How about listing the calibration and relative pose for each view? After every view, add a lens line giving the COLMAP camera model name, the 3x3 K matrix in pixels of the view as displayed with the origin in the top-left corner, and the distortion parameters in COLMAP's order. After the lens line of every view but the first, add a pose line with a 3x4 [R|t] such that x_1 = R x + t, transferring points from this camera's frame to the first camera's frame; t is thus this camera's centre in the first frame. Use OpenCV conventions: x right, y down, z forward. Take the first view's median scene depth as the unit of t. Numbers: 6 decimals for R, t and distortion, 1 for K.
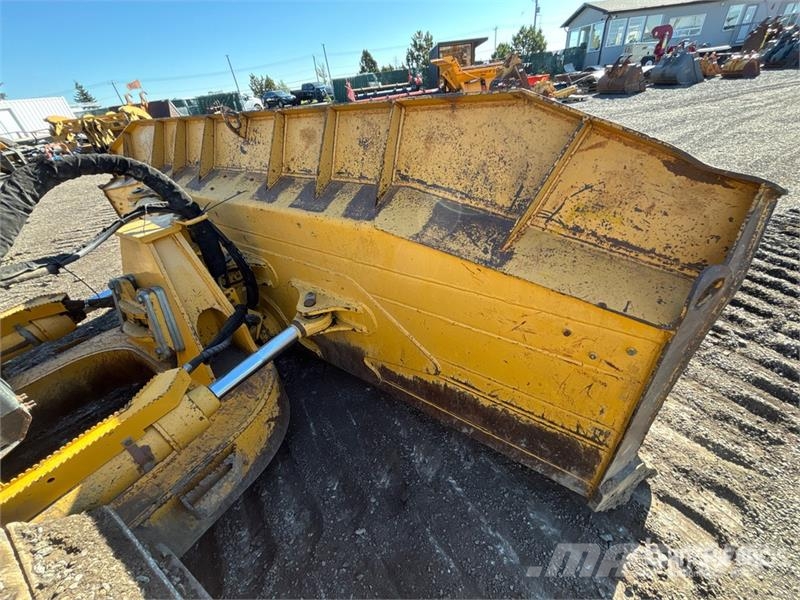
lens RADIAL K [[325.9, 0, 402.0], [0, 325.9, 299.0], [0, 0, 1]] dist [-0.000593, 0.000718]
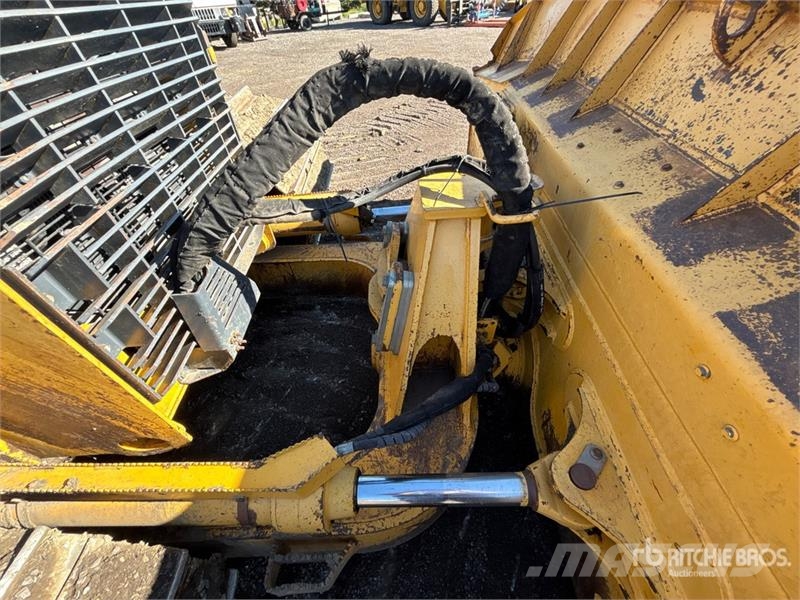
lens RADIAL K [[325.9, 0, 399.3], [0, 325.9, 301.8], [0, 0, 1]] dist [-0.000593, 0.000718]
pose [[0.555702, 0.636920, -0.534349, -0.338841], [-0.470571, 0.770824, 0.429411, -0.266912], [0.685389, 0.012825, 0.728064, 0.451006]]
